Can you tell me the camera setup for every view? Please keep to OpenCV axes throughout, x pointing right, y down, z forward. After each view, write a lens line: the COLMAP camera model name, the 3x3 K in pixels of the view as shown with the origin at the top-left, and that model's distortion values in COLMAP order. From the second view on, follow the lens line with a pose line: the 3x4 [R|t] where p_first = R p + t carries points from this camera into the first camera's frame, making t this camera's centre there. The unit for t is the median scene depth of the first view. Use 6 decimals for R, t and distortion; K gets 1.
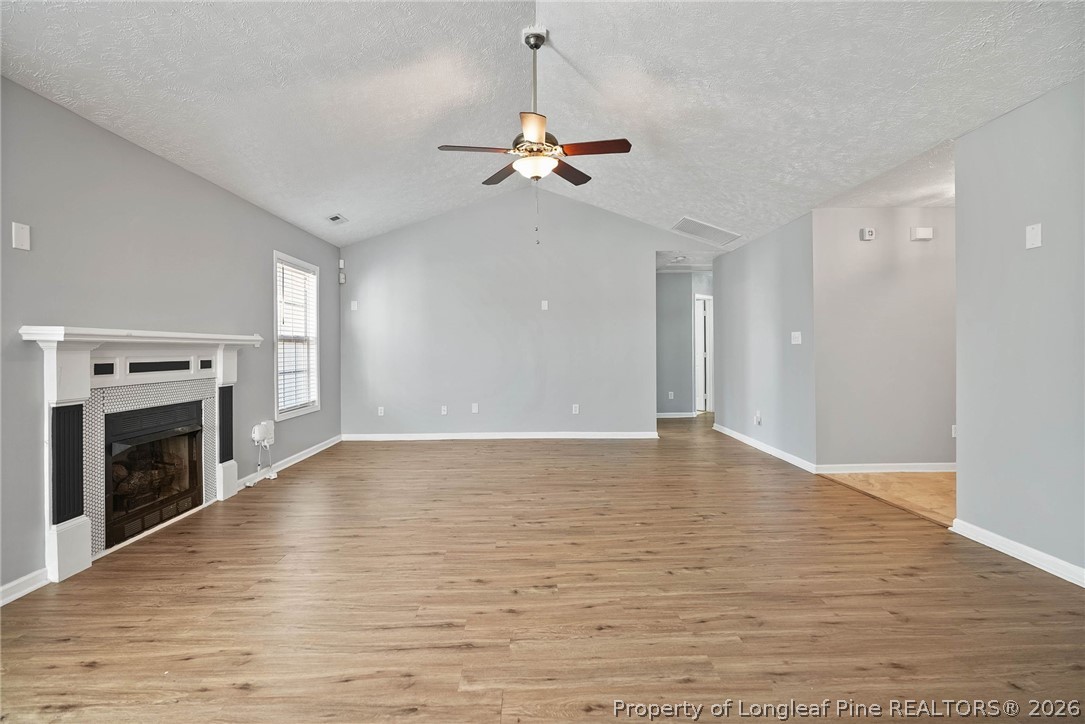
lens RADIAL K [[498.0, 0, 549.4], [0, 498.0, 351.6], [0, 0, 1]] dist [-0.011467, 0.004297]
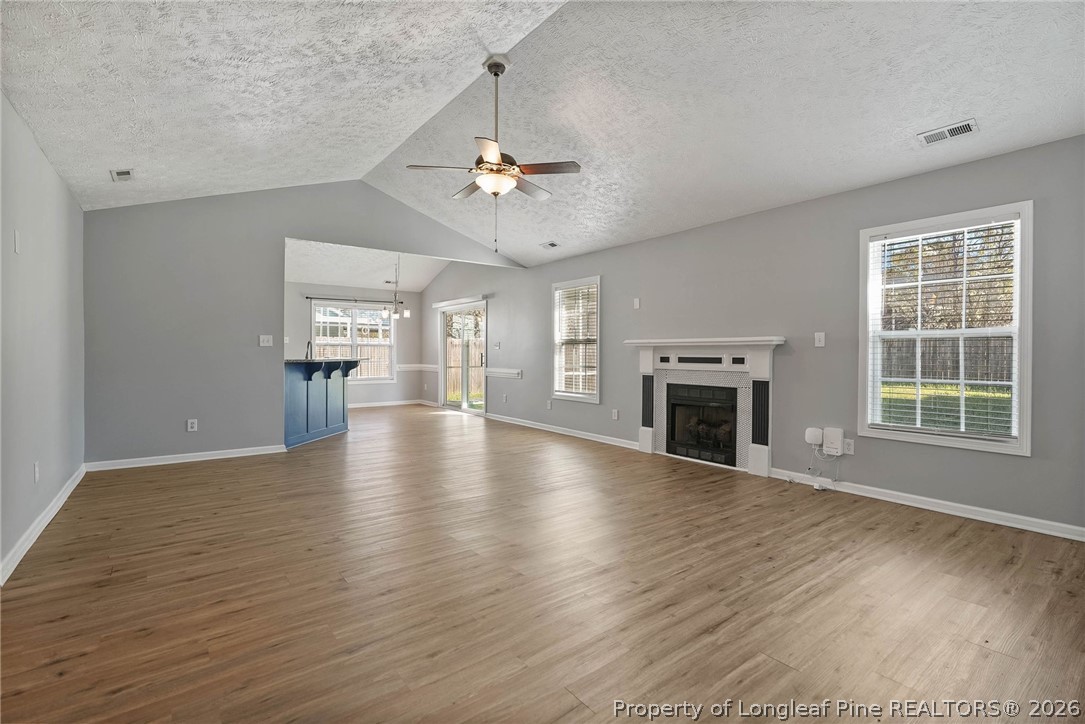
lens RADIAL K [[498.0, 0, 538.2], [0, 498.0, 357.7], [0, 0, 1]] dist [-0.011467, 0.004297]
pose [[-0.822393, 0.009016, -0.568848, 0.531640], [-0.000953, 0.999851, 0.017225, -0.004687], [0.568919, 0.014708, -0.822262, 1.981677]]
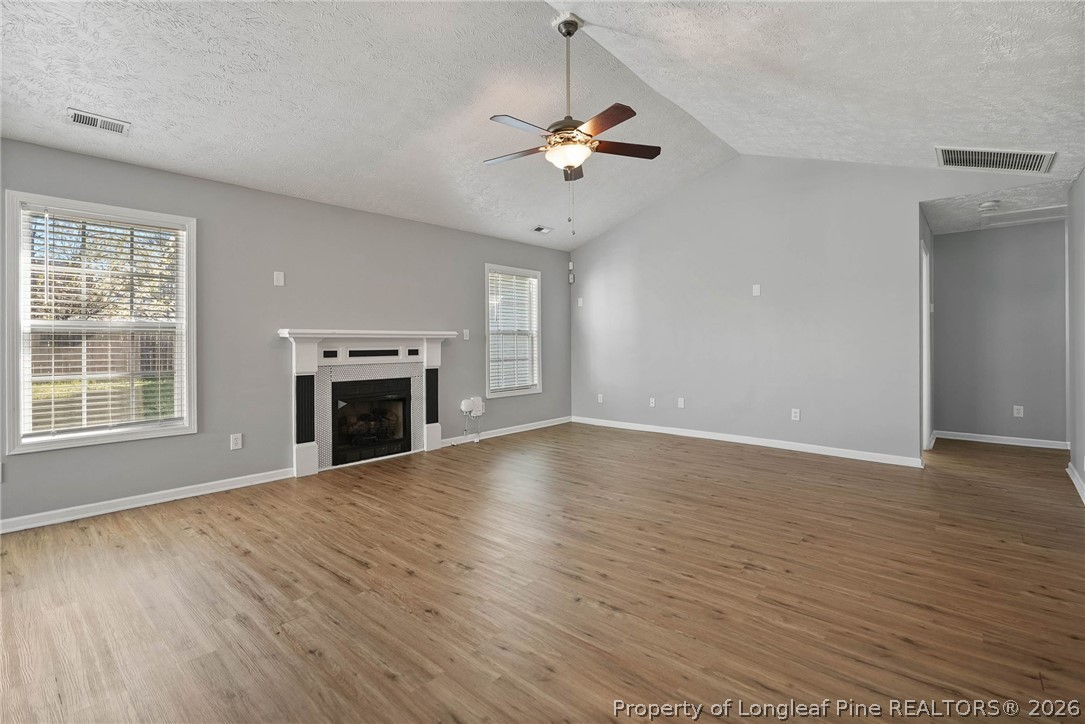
lens RADIAL K [[498.0, 0, 546.4], [0, 498.0, 345.0], [0, 0, 1]] dist [-0.011467, 0.004297]
pose [[0.729222, 0.005768, -0.684252, 0.617383], [-0.001996, 0.999978, 0.006302, -0.005477], [0.684274, -0.003230, 0.729218, 0.254466]]
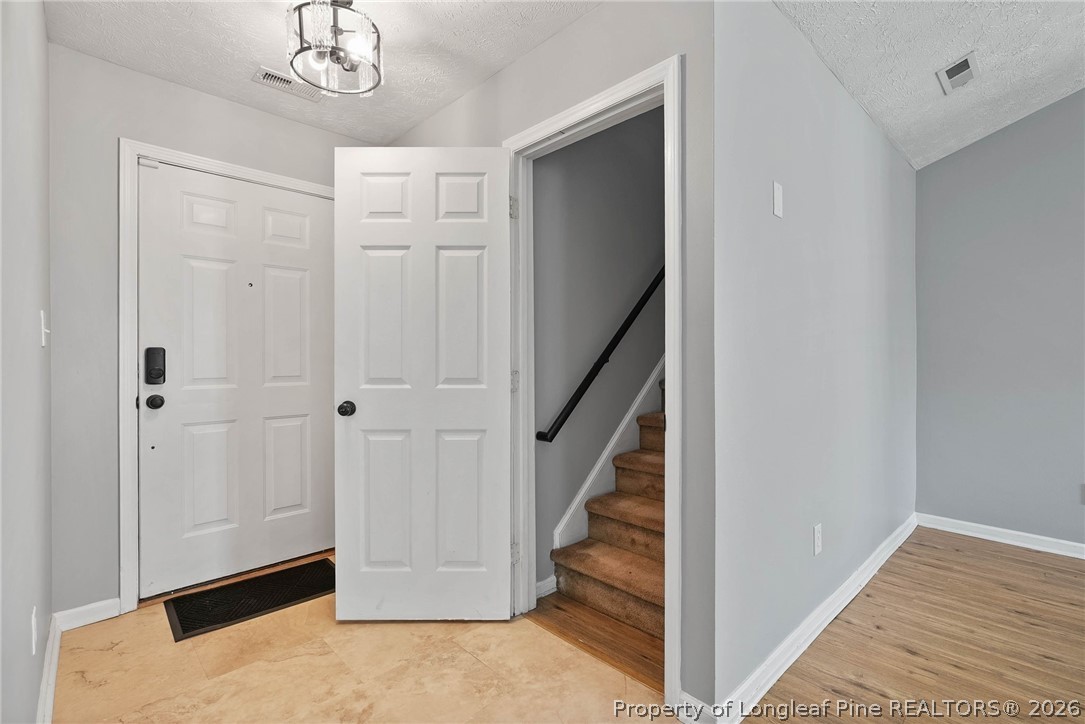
lens RADIAL K [[498.0, 0, 545.6], [0, 498.0, 356.4], [0, 0, 1]] dist [-0.011467, 0.004297]
pose [[-0.666863, 0.003984, 0.745170, 0.537159], [0.006634, 0.999978, 0.000591, -0.013068], [-0.745151, 0.005337, -0.666874, 1.364562]]
